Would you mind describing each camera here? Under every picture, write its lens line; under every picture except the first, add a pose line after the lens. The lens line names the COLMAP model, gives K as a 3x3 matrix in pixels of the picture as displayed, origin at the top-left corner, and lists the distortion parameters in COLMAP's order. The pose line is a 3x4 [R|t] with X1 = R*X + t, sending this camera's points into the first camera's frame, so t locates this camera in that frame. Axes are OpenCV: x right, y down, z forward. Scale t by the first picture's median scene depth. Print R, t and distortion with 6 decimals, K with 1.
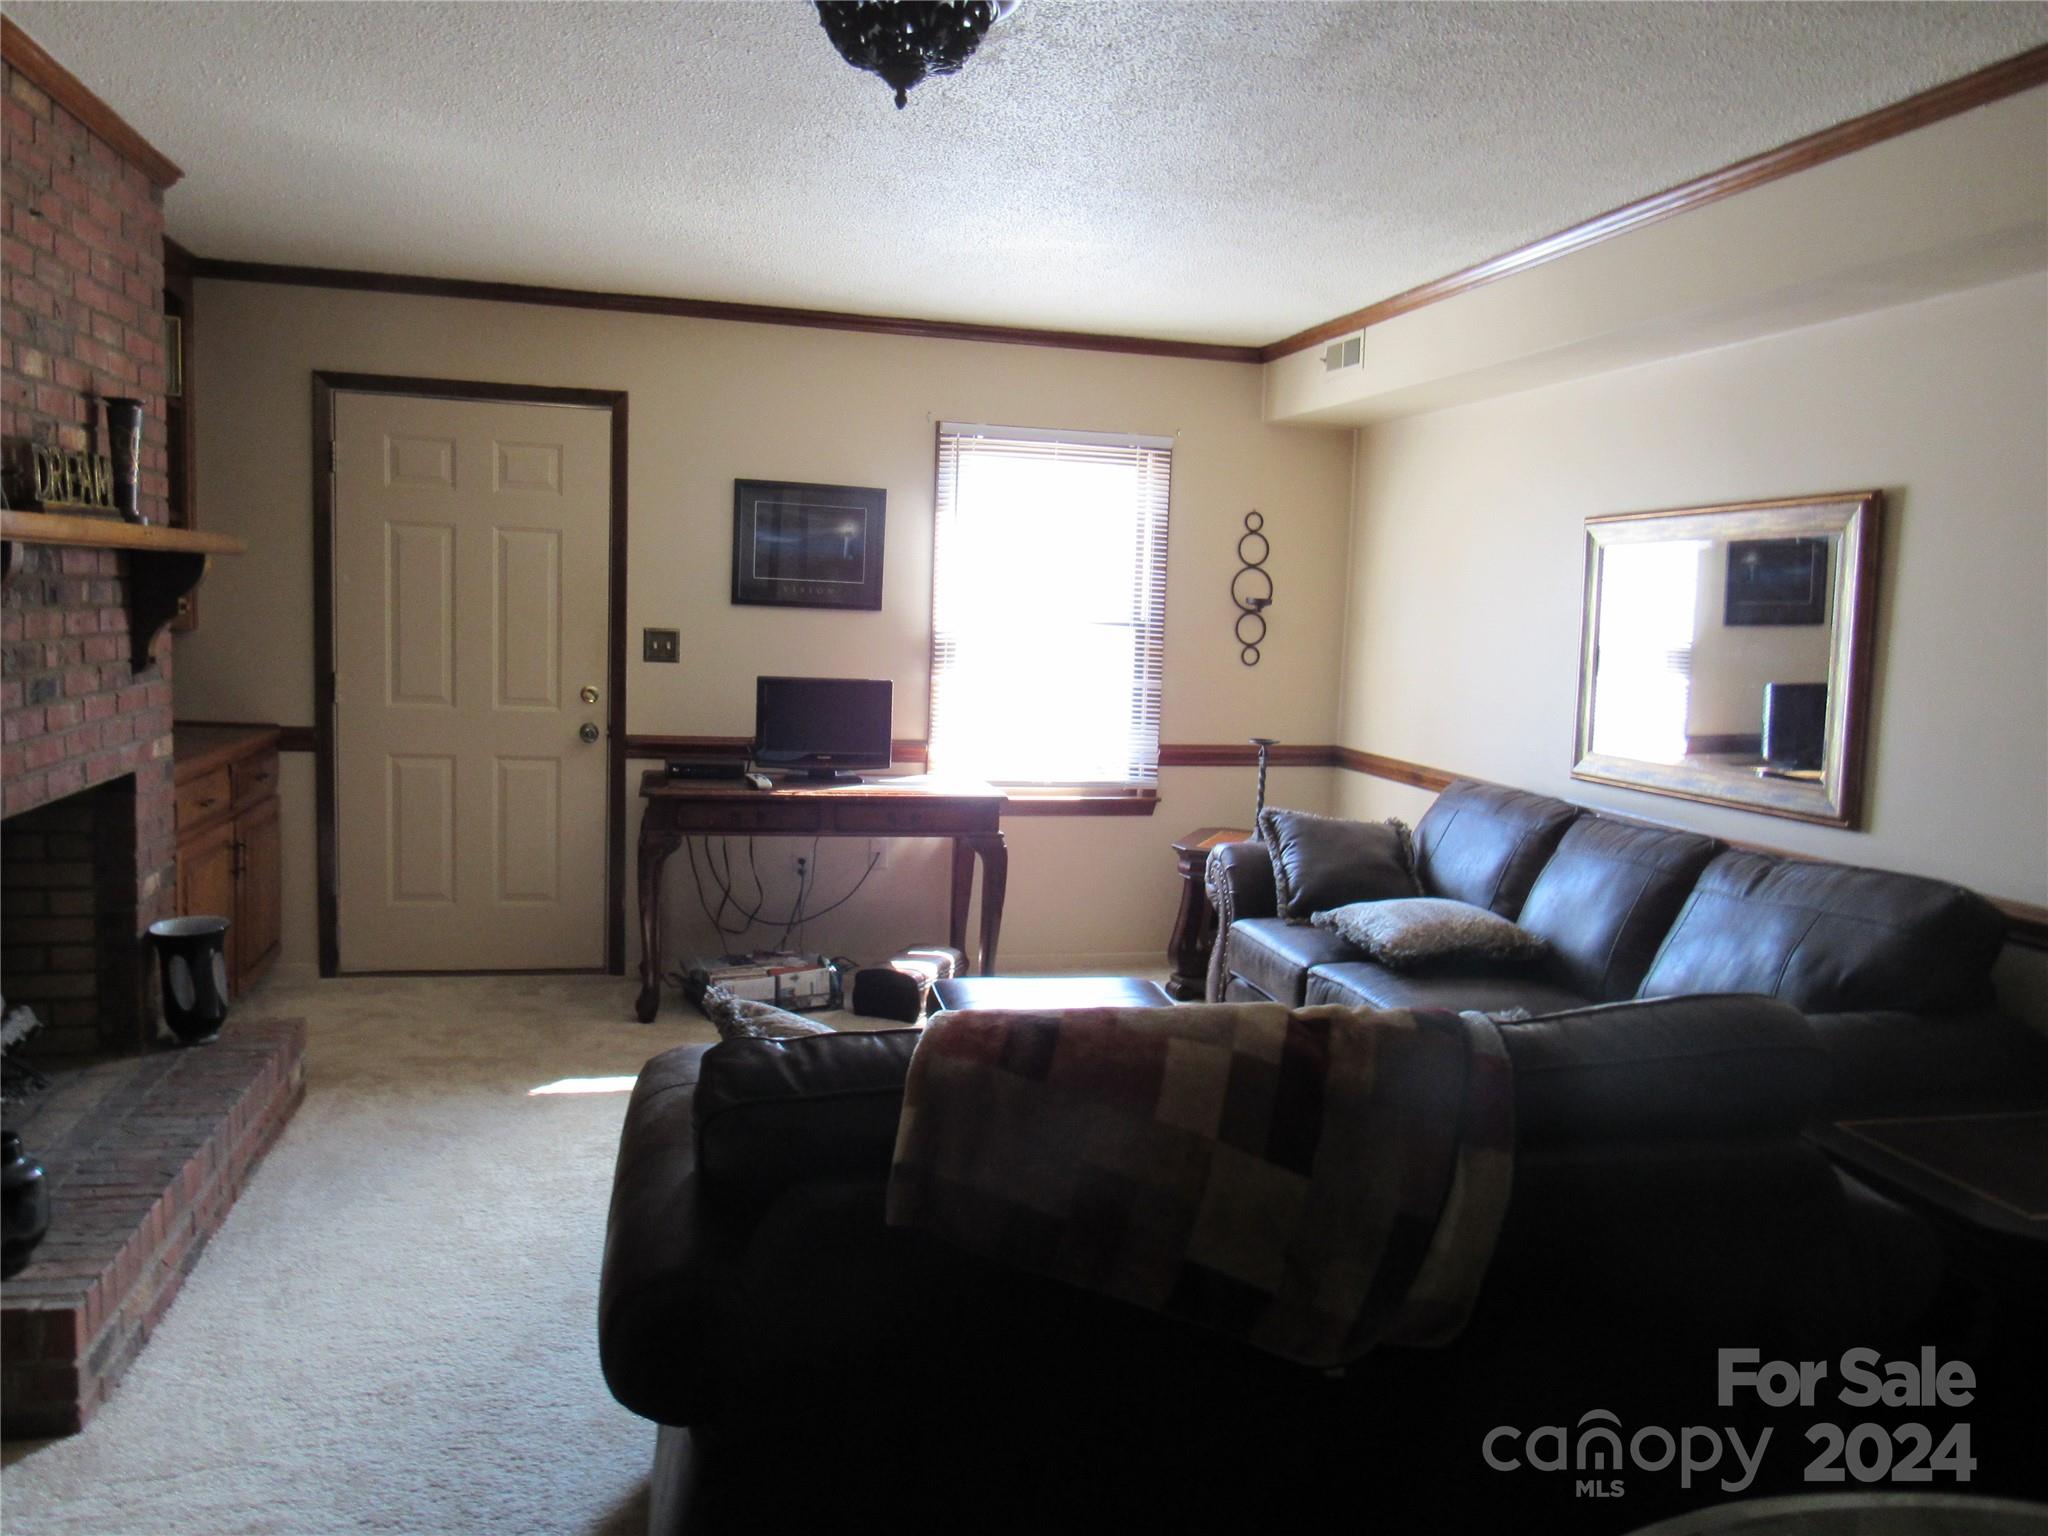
lens RADIAL K [[1465.2, 0, 1042.1], [0, 1465.2, 782.6], [0, 0, 1]] dist [-0.032488, 0.004435]
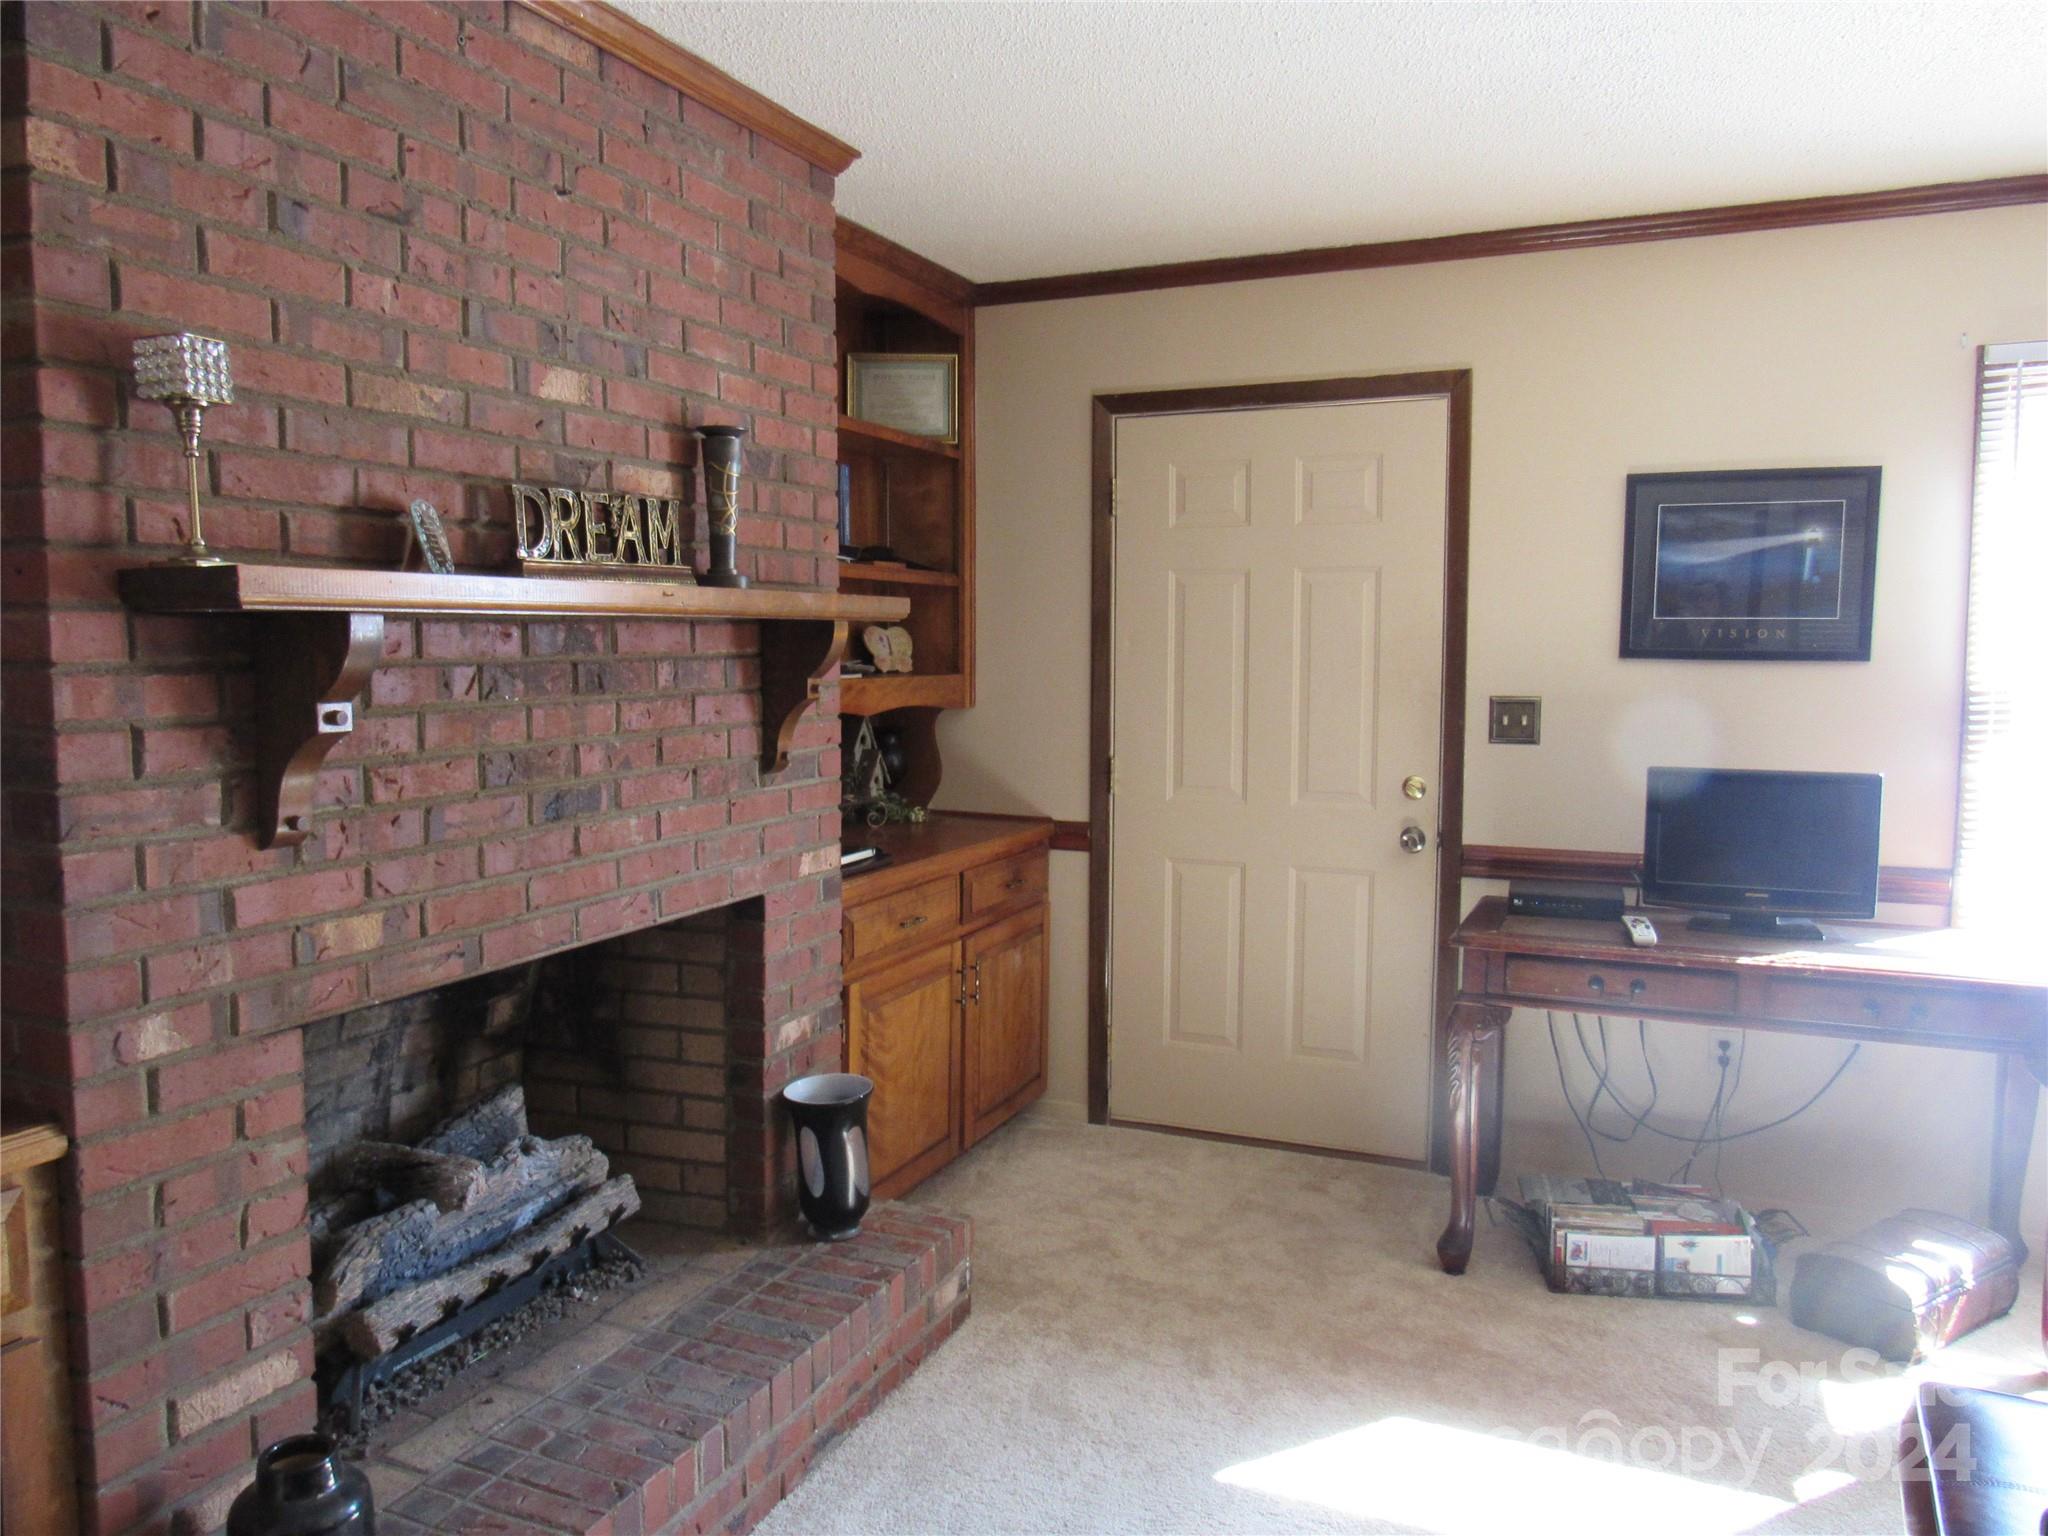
lens RADIAL K [[1465.2, 0, 1018.5], [0, 1465.2, 784.0], [0, 0, 1]] dist [-0.032488, 0.004435]
pose [[0.780902, 0.016591, -0.624433, -0.008307], [-0.039647, 0.998948, -0.023040, -0.045401], [0.623394, 0.042748, 0.780739, 0.368045]]
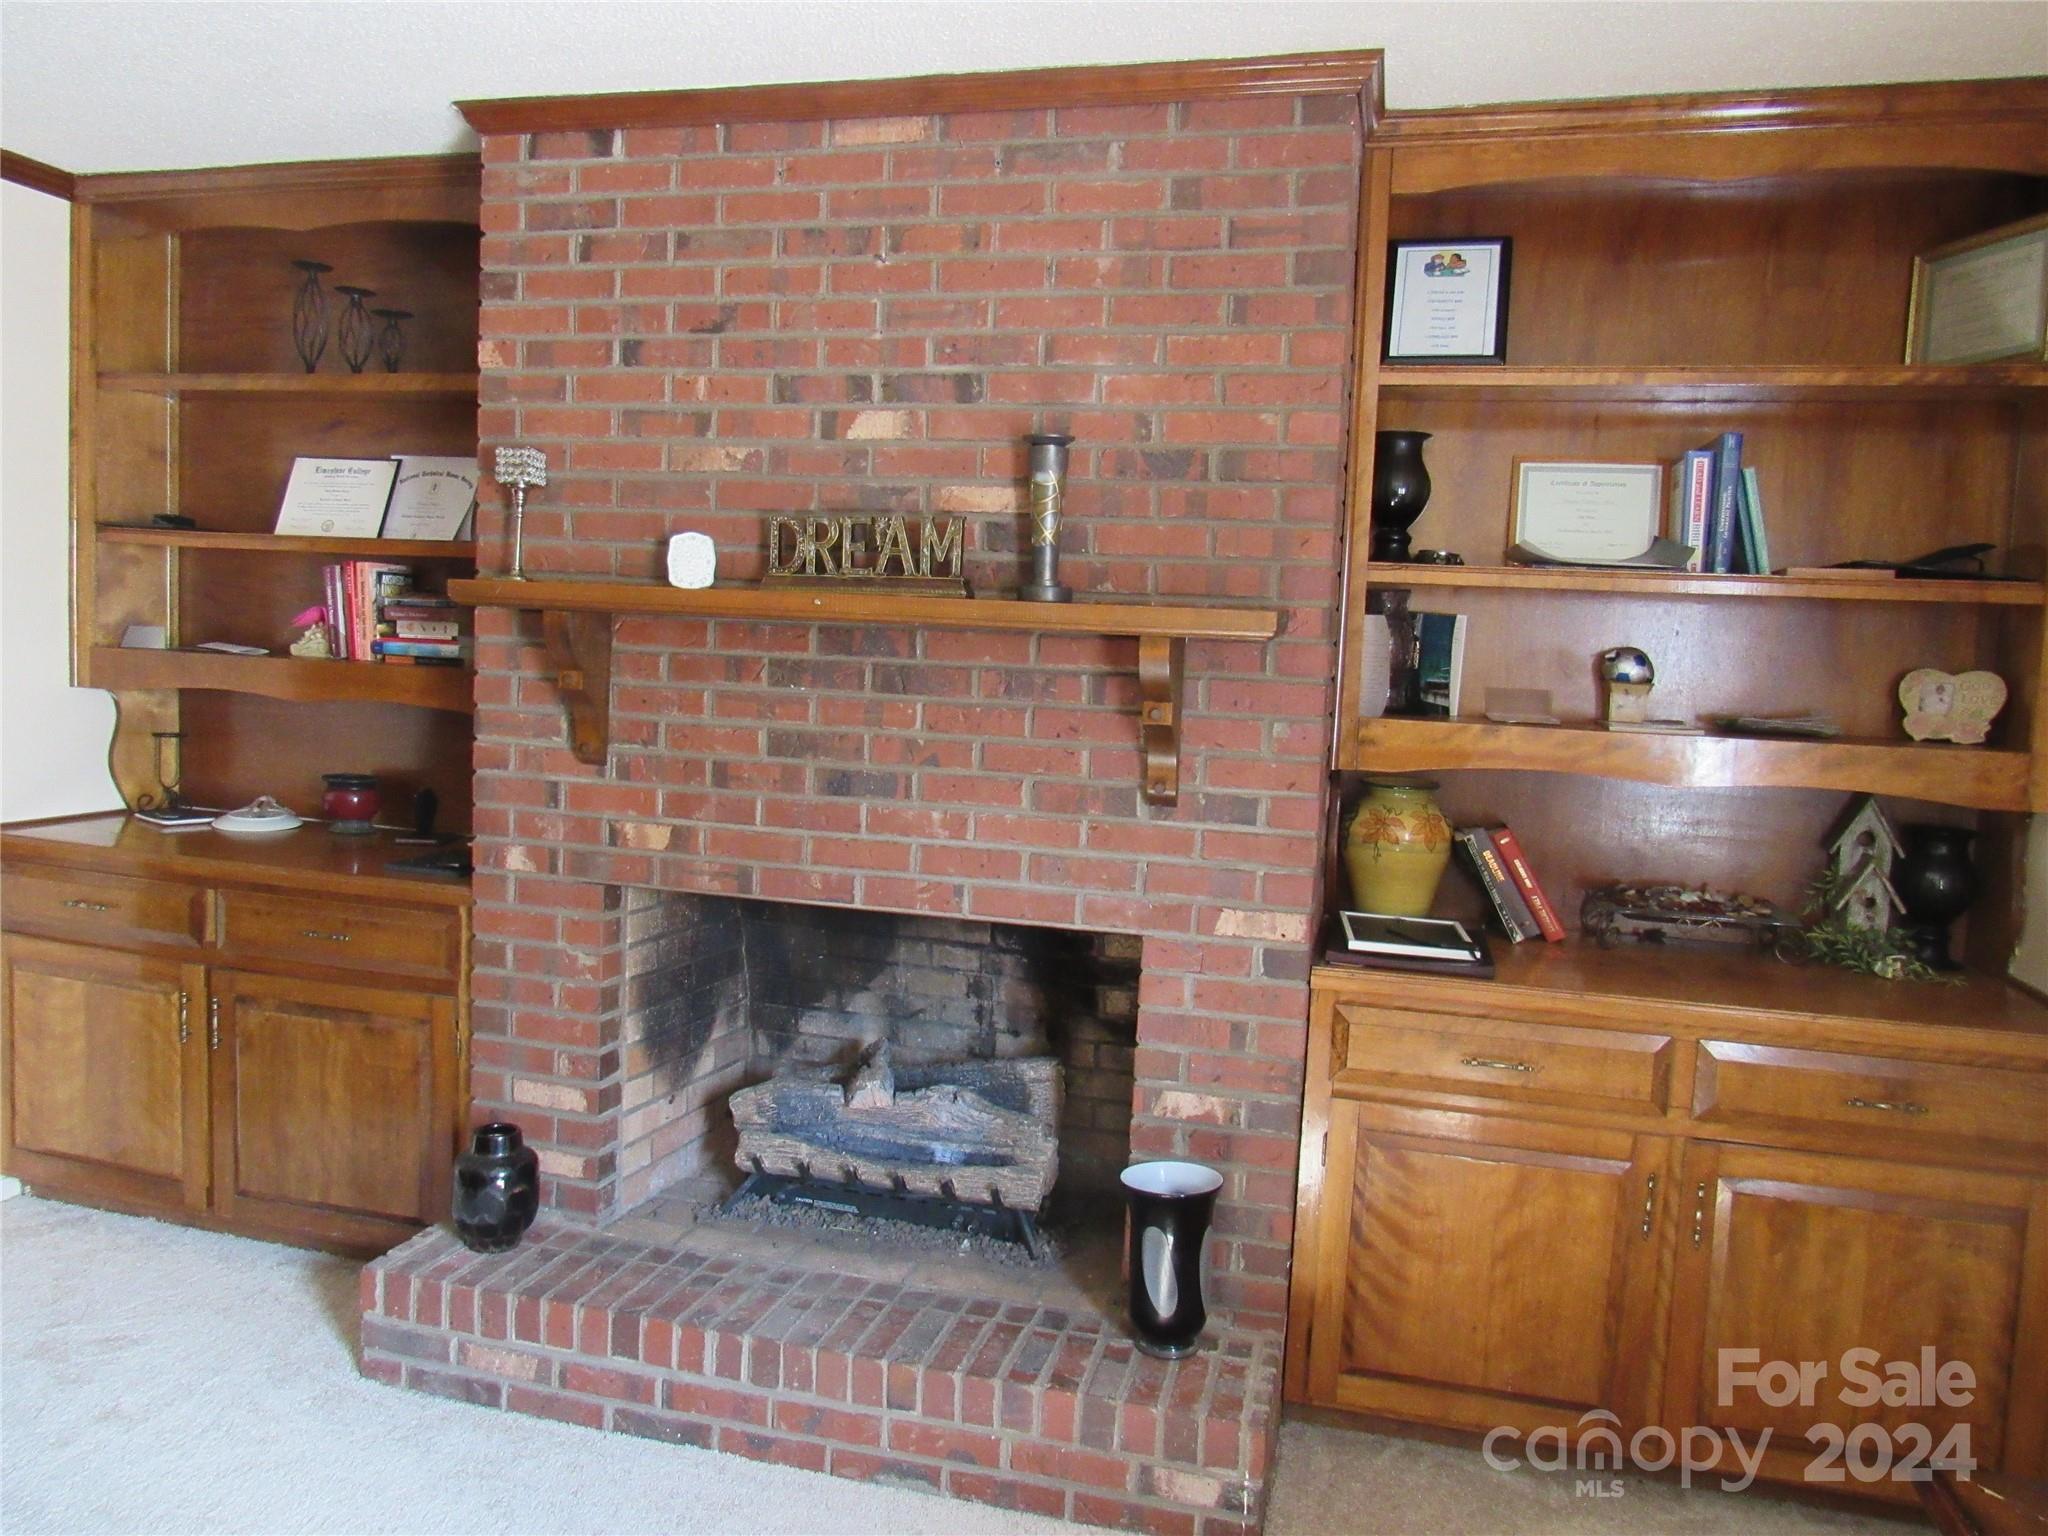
lens RADIAL K [[1465.2, 0, 1024.5], [0, 1465.2, 782.0], [0, 0, 1]] dist [-0.032488, 0.004435]
pose [[-0.499353, 0.010774, -0.866332, 0.035191], [-0.166936, 0.979990, 0.108409, -0.125630], [0.850164, 0.198756, -0.487563, 1.056201]]
